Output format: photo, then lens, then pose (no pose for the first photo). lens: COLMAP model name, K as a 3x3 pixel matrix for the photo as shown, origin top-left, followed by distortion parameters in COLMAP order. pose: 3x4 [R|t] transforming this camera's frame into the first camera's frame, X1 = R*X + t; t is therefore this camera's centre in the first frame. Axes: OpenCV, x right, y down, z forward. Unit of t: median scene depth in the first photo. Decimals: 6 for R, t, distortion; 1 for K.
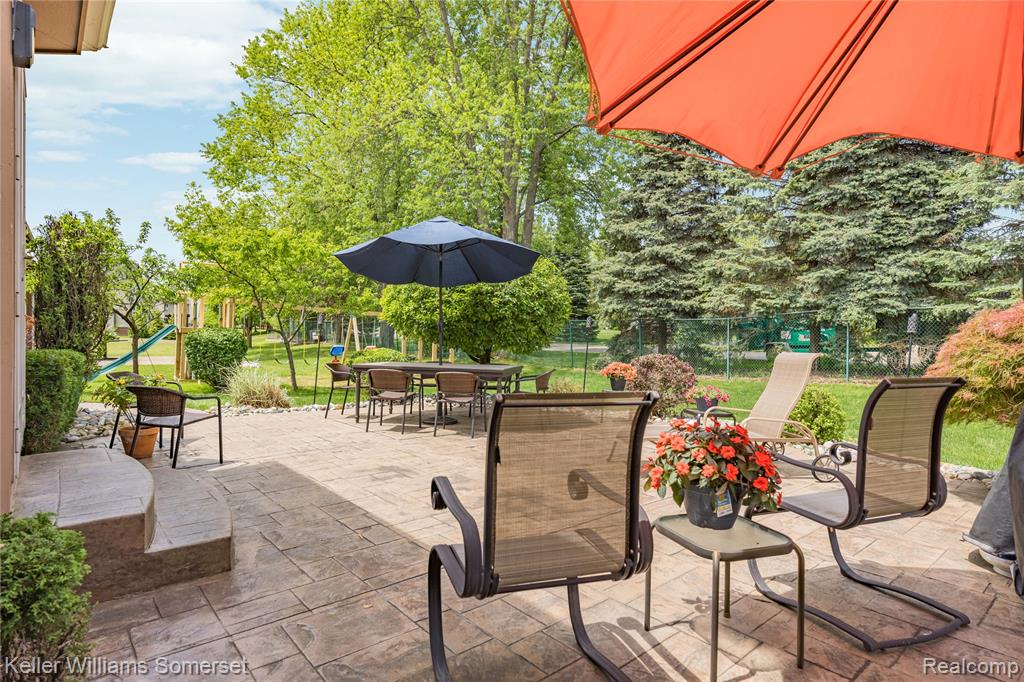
lens RADIAL K [[551.5, 0, 510.6], [0, 551.5, 335.7], [0, 0, 1]] dist [-0.015116, -0.001410]
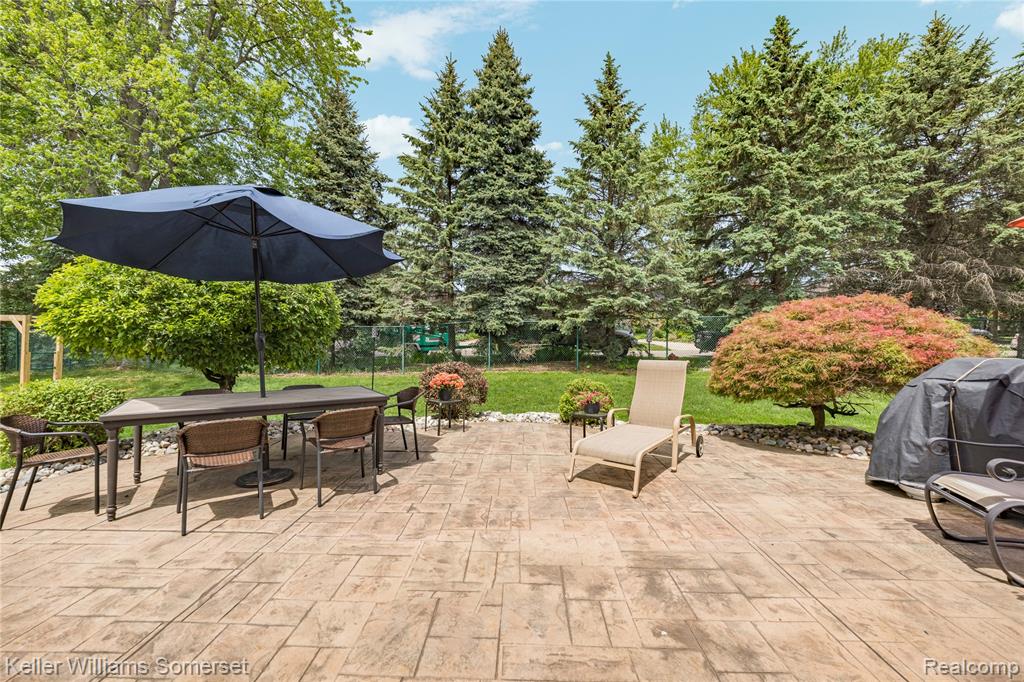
lens RADIAL K [[408.0, 0, 512.6], [0, 408.0, 342.3], [0, 0, 1]] dist [0.002607, -0.000258]
pose [[0.670499, -0.018695, 0.741675, -0.163542], [0.006632, 0.999794, 0.019206, -0.012888], [-0.741881, -0.007959, 0.670485, 0.219899]]
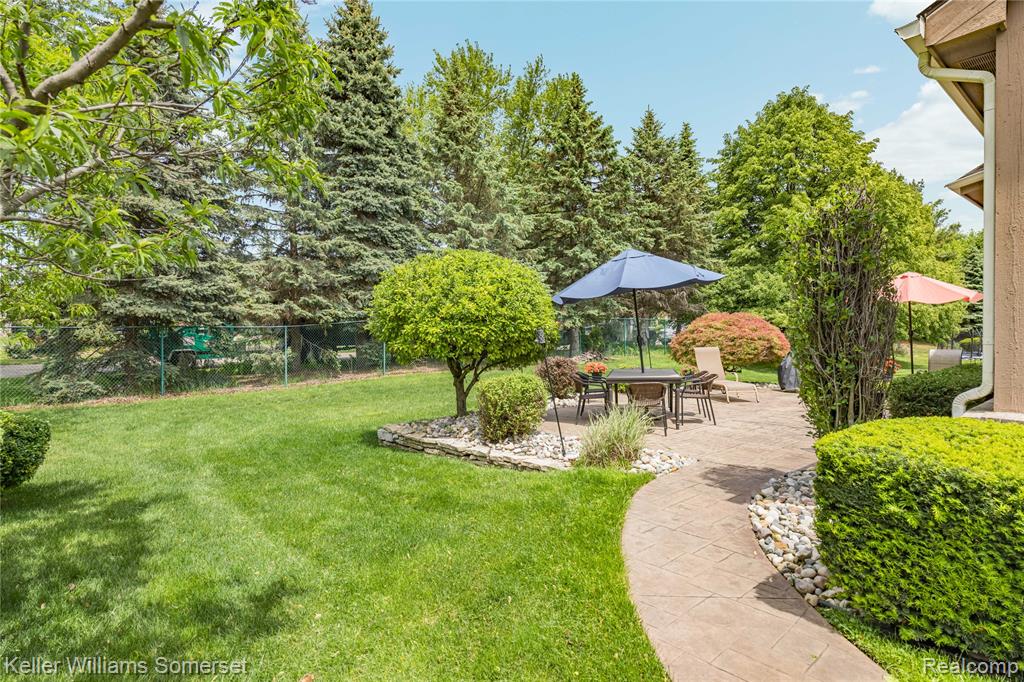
lens RADIAL K [[551.5, 0, 513.0], [0, 551.5, 339.5], [0, 0, 1]] dist [-0.015116, -0.001410]
pose [[-0.014111, -0.018901, 0.999722, -0.721562], [0.013569, 0.999726, 0.019093, -0.030647], [-0.999808, 0.013835, -0.013851, 0.727663]]
